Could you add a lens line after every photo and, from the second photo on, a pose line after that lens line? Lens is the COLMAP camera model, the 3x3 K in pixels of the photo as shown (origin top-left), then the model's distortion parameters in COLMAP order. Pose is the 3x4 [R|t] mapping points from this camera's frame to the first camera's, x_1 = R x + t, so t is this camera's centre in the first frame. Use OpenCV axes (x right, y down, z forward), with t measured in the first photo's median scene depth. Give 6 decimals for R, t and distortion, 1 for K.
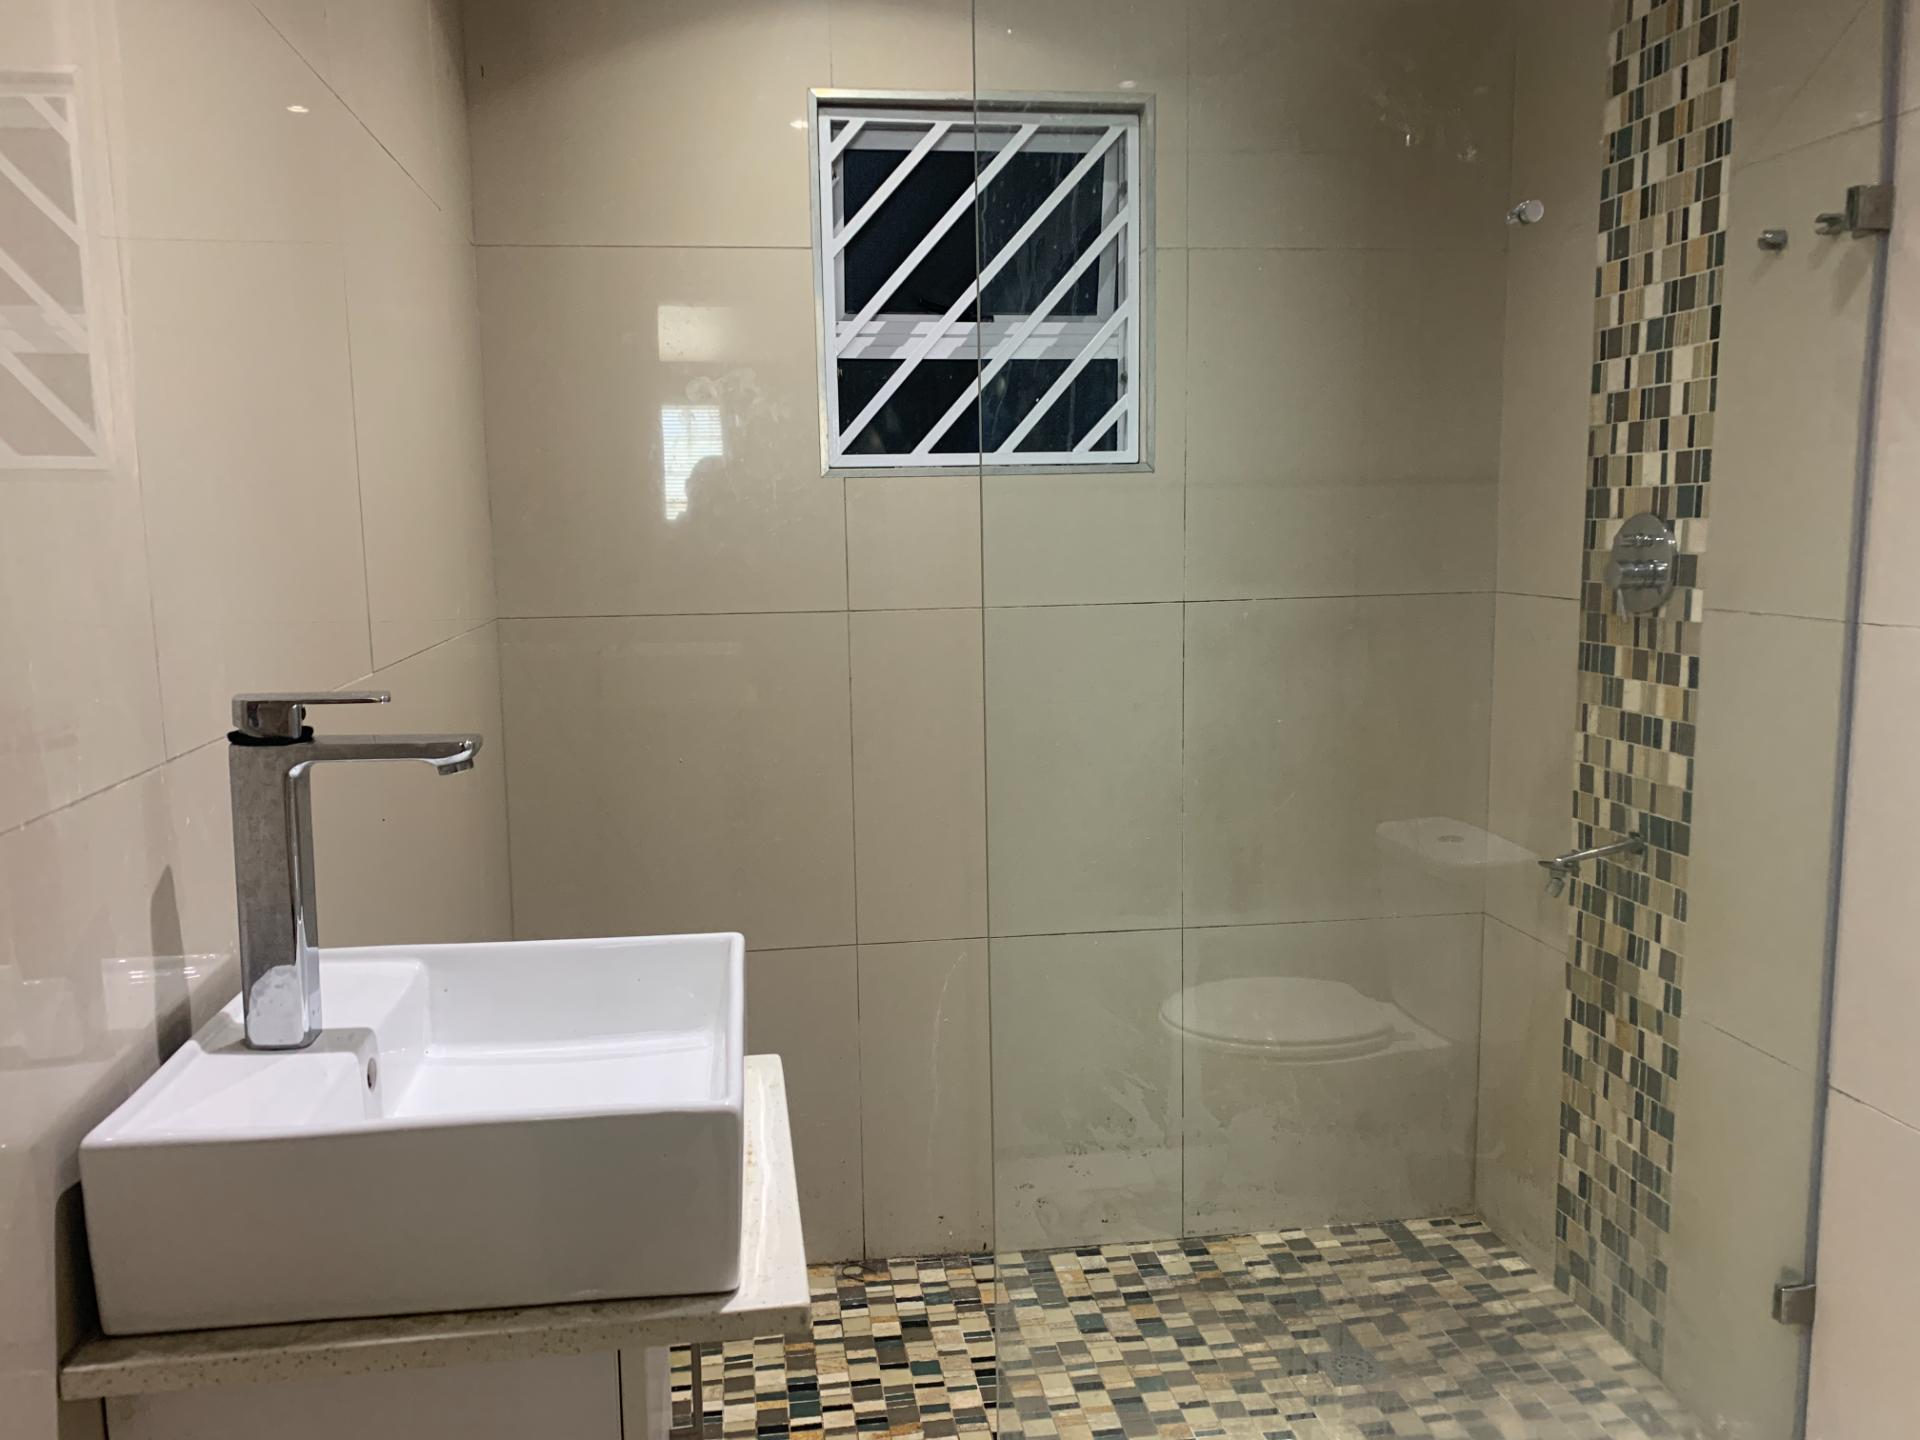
lens RADIAL K [[1478.4, 0, 959.3], [0, 1478.4, 733.0], [0, 0, 1]] dist [0.057772, -0.072195]
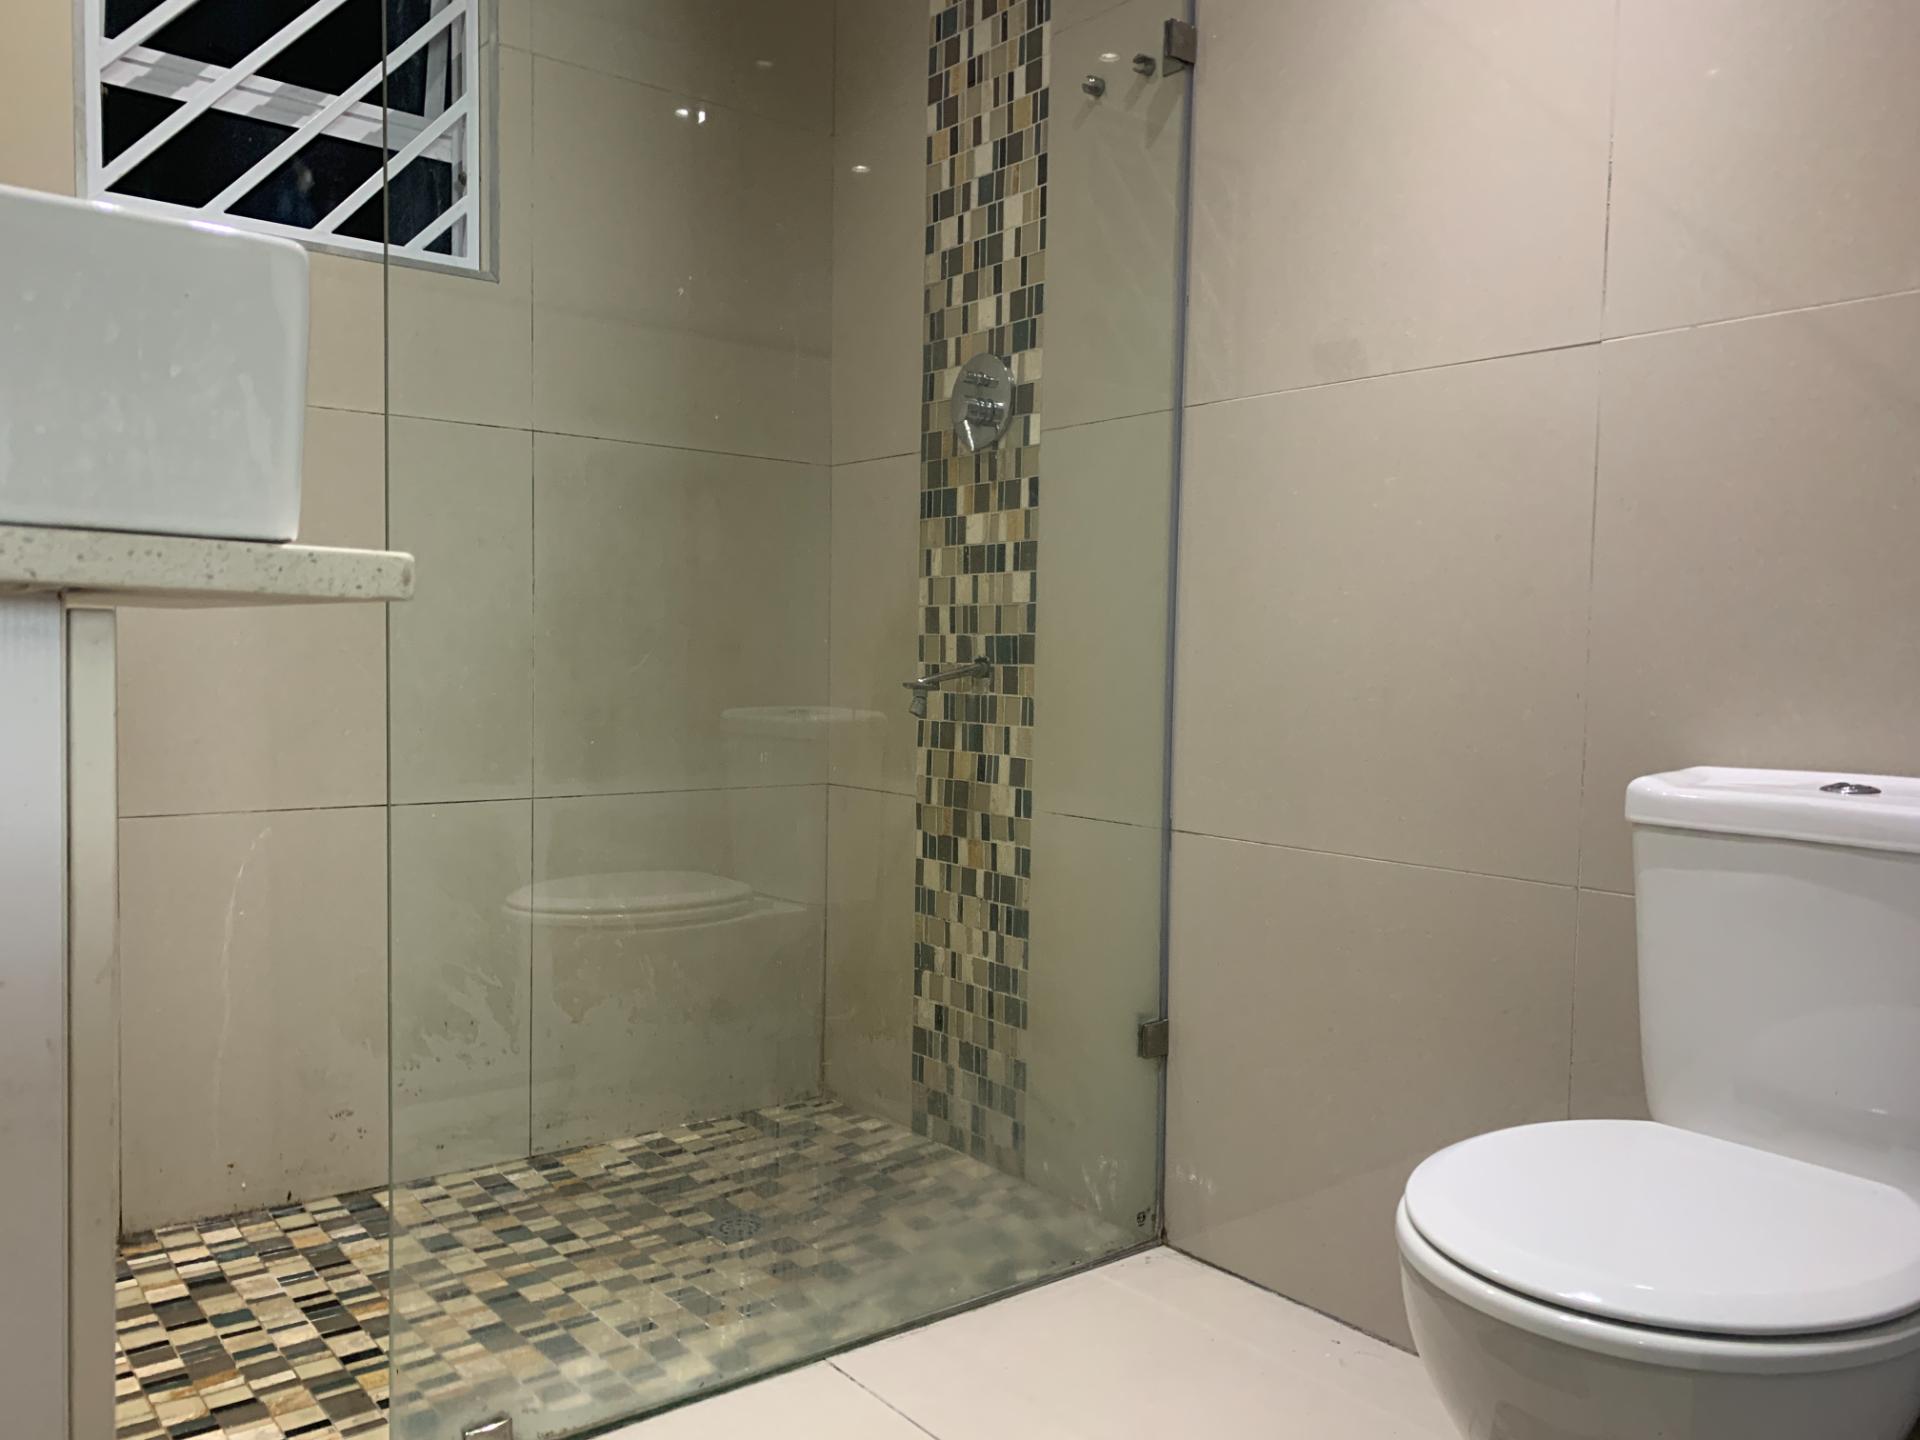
lens RADIAL K [[1478.4, 0, 959.3], [0, 1478.4, 733.0], [0, 0, 1]] dist [0.057772, -0.072195]
pose [[0.863759, 0.004451, 0.503886, -0.089495], [0.042214, 0.995807, -0.081160, 0.197053], [-0.502135, 0.091374, 0.859949, 0.099071]]
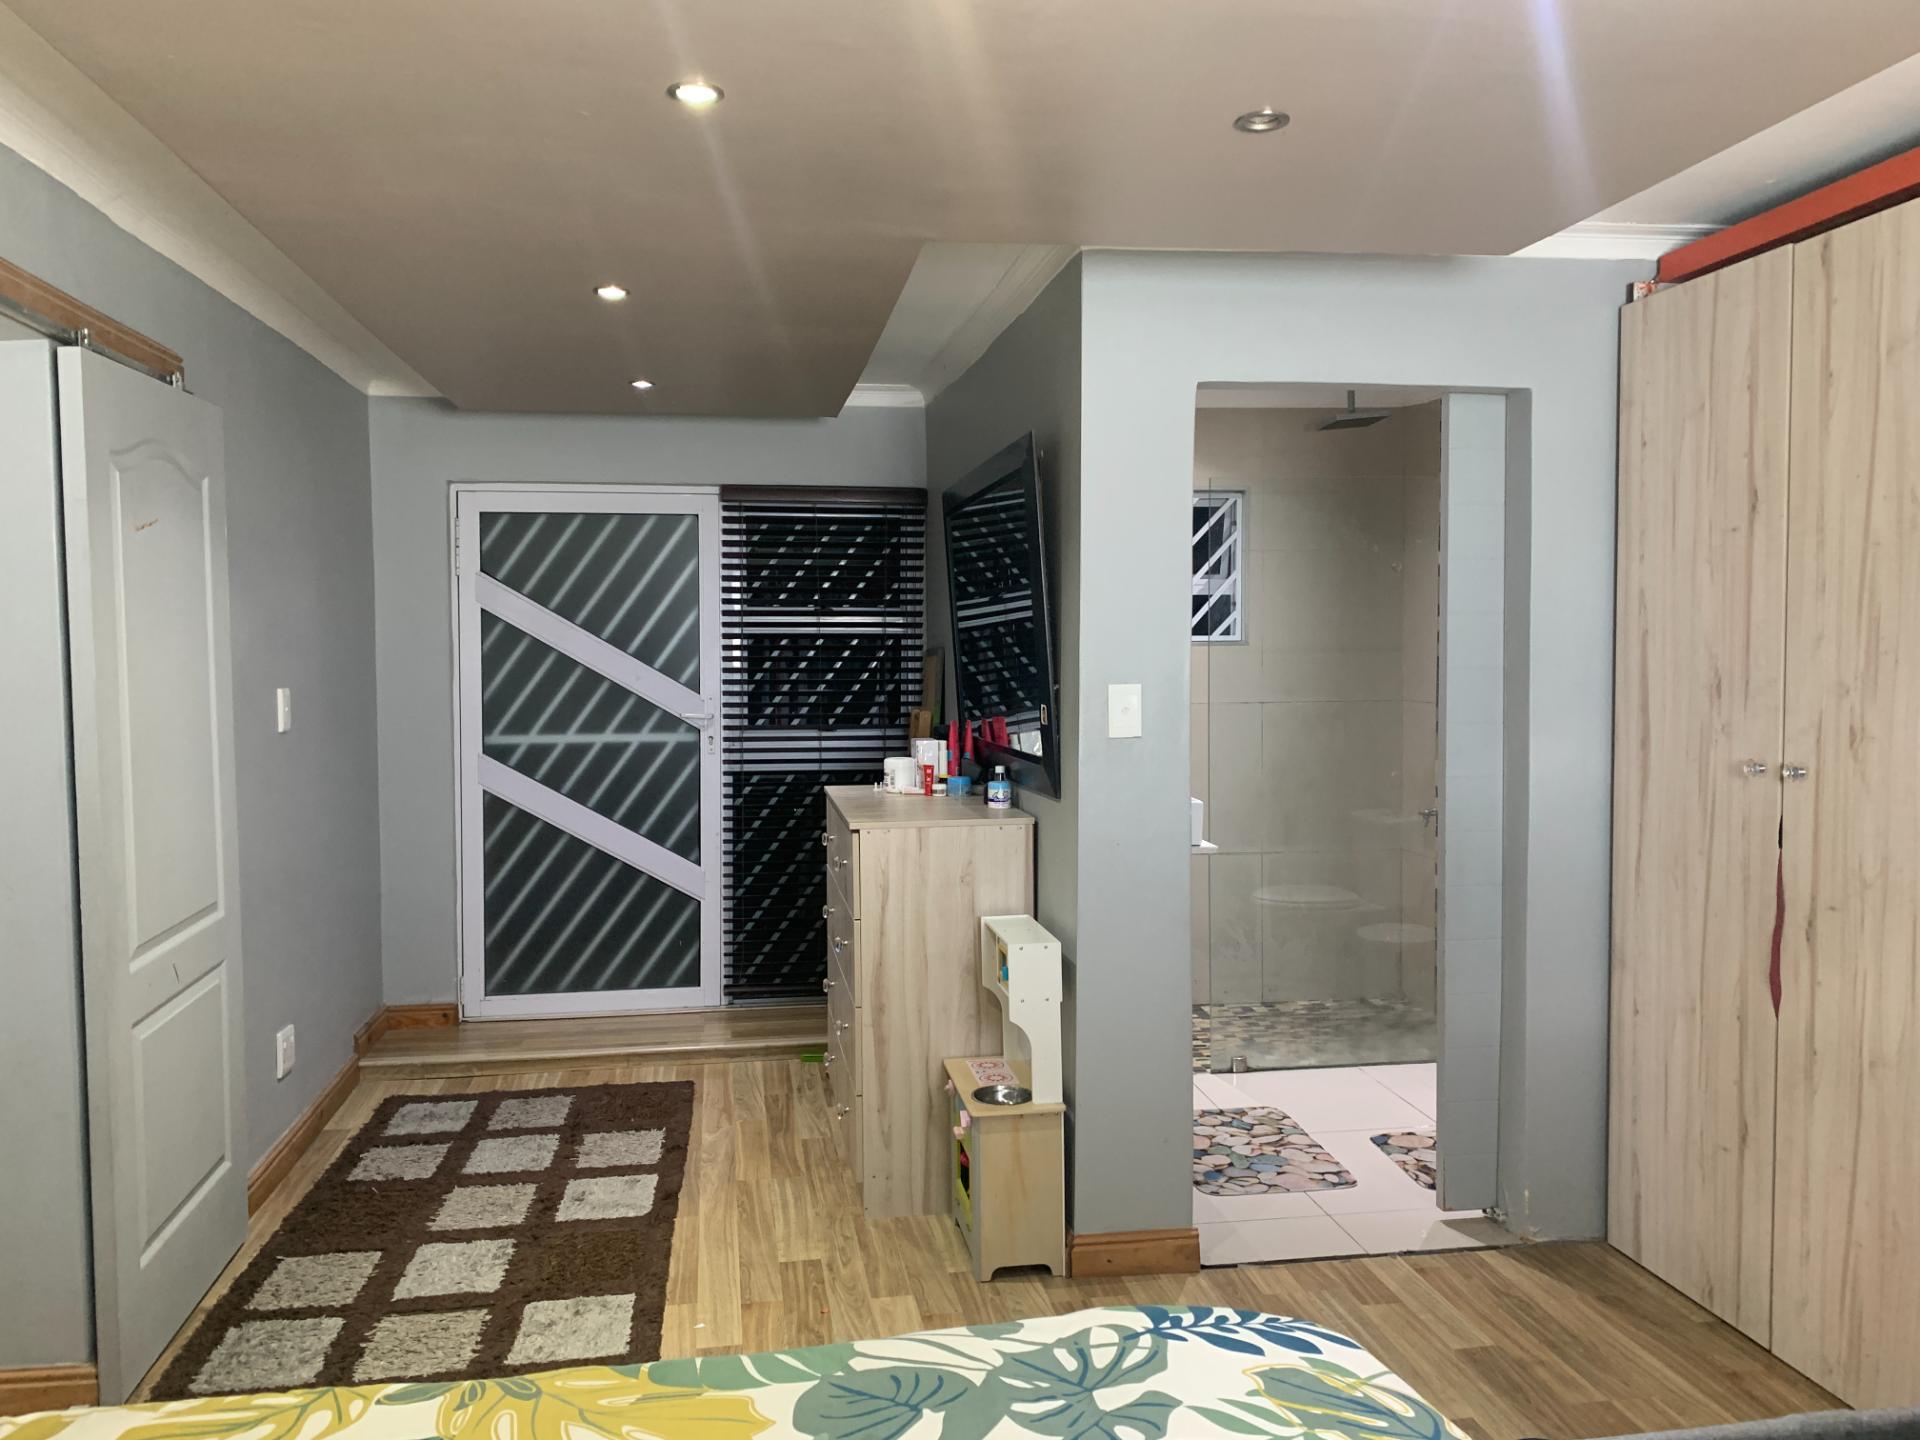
lens RADIAL K [[1471.1, 0, 957.1], [0, 1471.1, 734.1], [0, 0, 1]] dist [0.074357, -0.097255]
pose [[0.999973, 0.003665, 0.006425, -0.345736], [-0.003108, 0.996403, -0.084685, 0.159728], [-0.006712, 0.084663, 0.996387, -1.301569]]
